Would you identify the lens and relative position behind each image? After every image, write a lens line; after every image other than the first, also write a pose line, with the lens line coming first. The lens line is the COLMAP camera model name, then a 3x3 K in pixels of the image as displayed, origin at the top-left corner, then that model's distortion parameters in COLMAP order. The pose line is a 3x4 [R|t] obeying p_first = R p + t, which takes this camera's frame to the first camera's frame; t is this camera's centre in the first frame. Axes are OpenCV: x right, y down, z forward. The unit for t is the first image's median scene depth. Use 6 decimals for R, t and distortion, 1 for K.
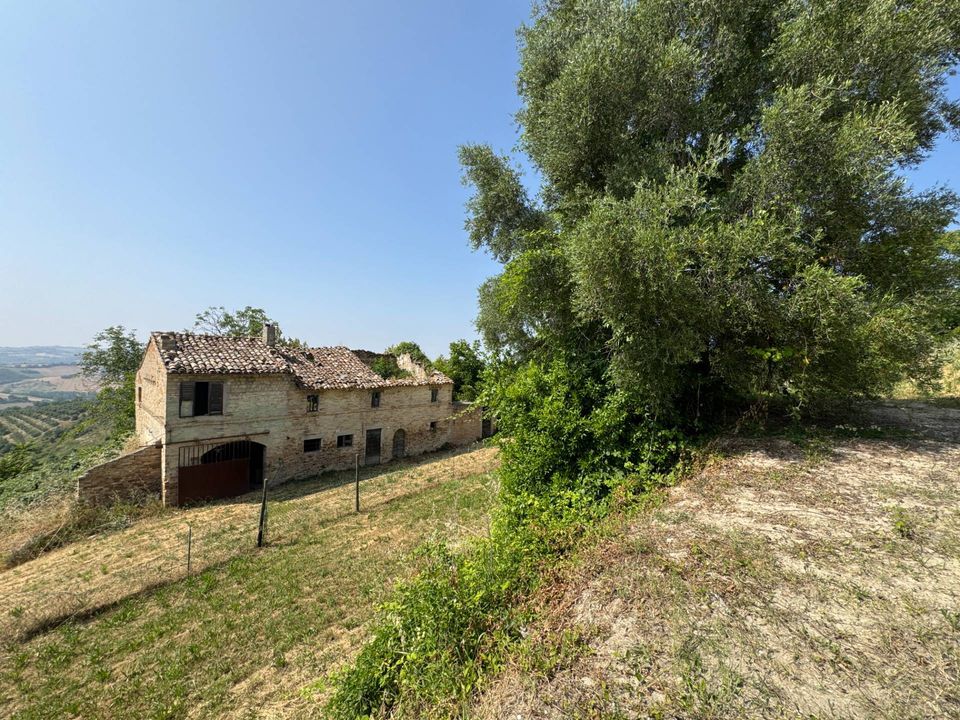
lens RADIAL K [[384.7, 0, 480.2], [0, 384.7, 357.6], [0, 0, 1]] dist [-0.000520, 0.000254]
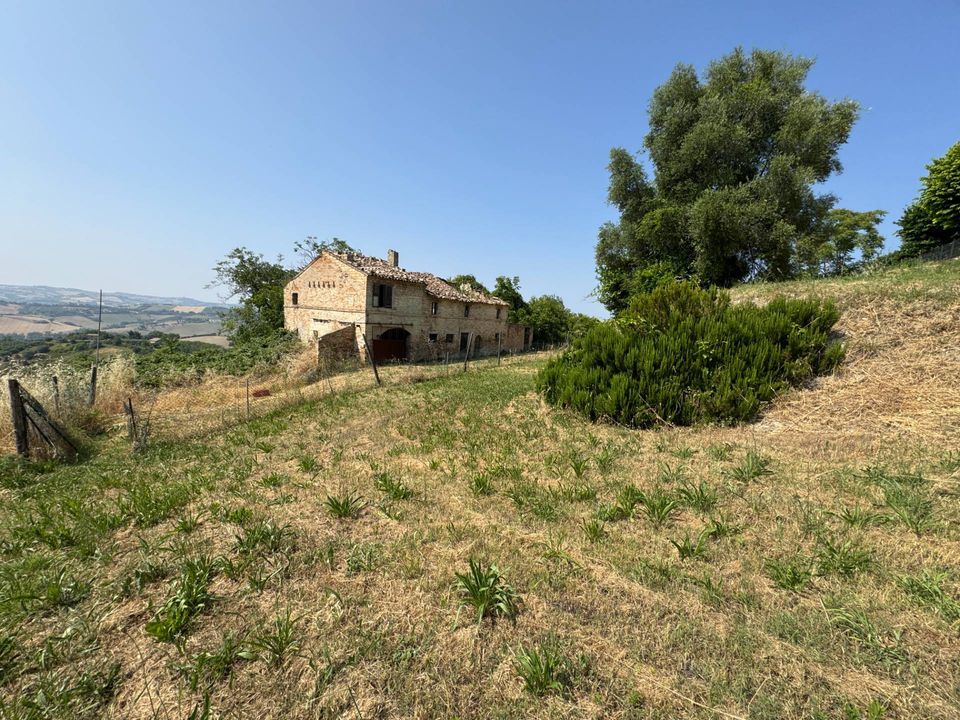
lens RADIAL K [[384.7, 0, 480.8], [0, 384.7, 354.6], [0, 0, 1]] dist [-0.000520, 0.000254]
pose [[0.994309, 0.027935, 0.102807, -0.394211], [-0.038673, 0.993827, 0.103984, 0.130464], [-0.099267, -0.107368, 0.989251, -0.417987]]
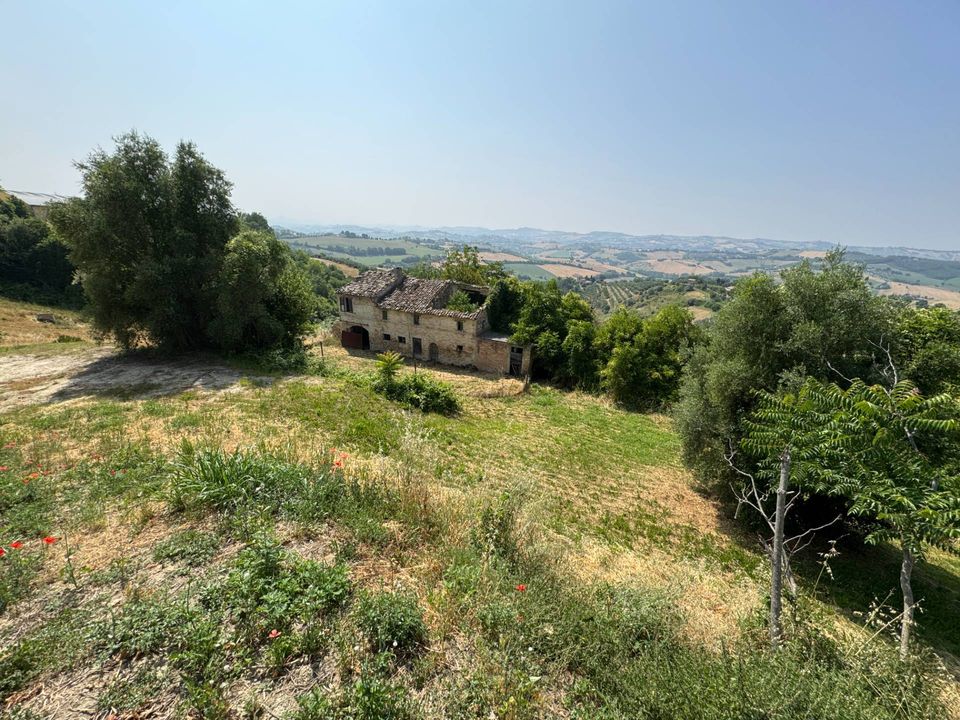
lens RADIAL K [[384.7, 0, 479.8], [0, 384.7, 358.0], [0, 0, 1]] dist [-0.000520, 0.000254]
pose [[0.300356, 0.282951, -0.910892, 1.407943], [-0.015545, 0.956312, 0.291934, -0.225233], [0.953701, -0.073524, 0.291632, 0.851768]]
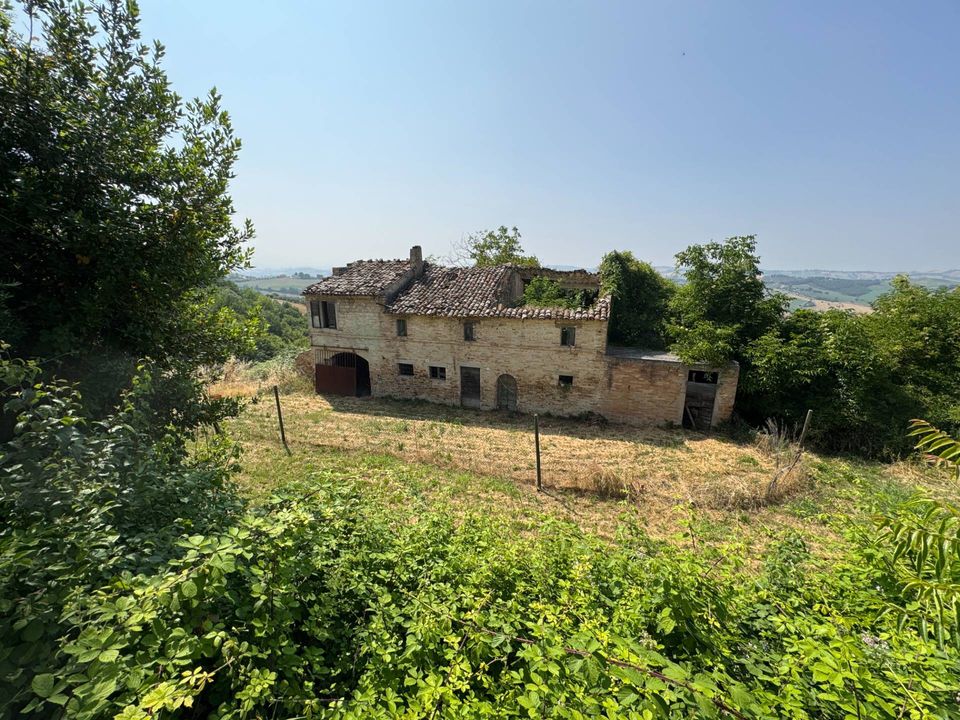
lens RADIAL K [[384.7, 0, 479.3], [0, 384.7, 357.7], [0, 0, 1]] dist [-0.000520, 0.000254]
pose [[0.402628, 0.178180, -0.897855, 0.514018], [0.020774, 0.978840, 0.203568, -0.001198], [0.915128, -0.100614, 0.390407, 0.765880]]
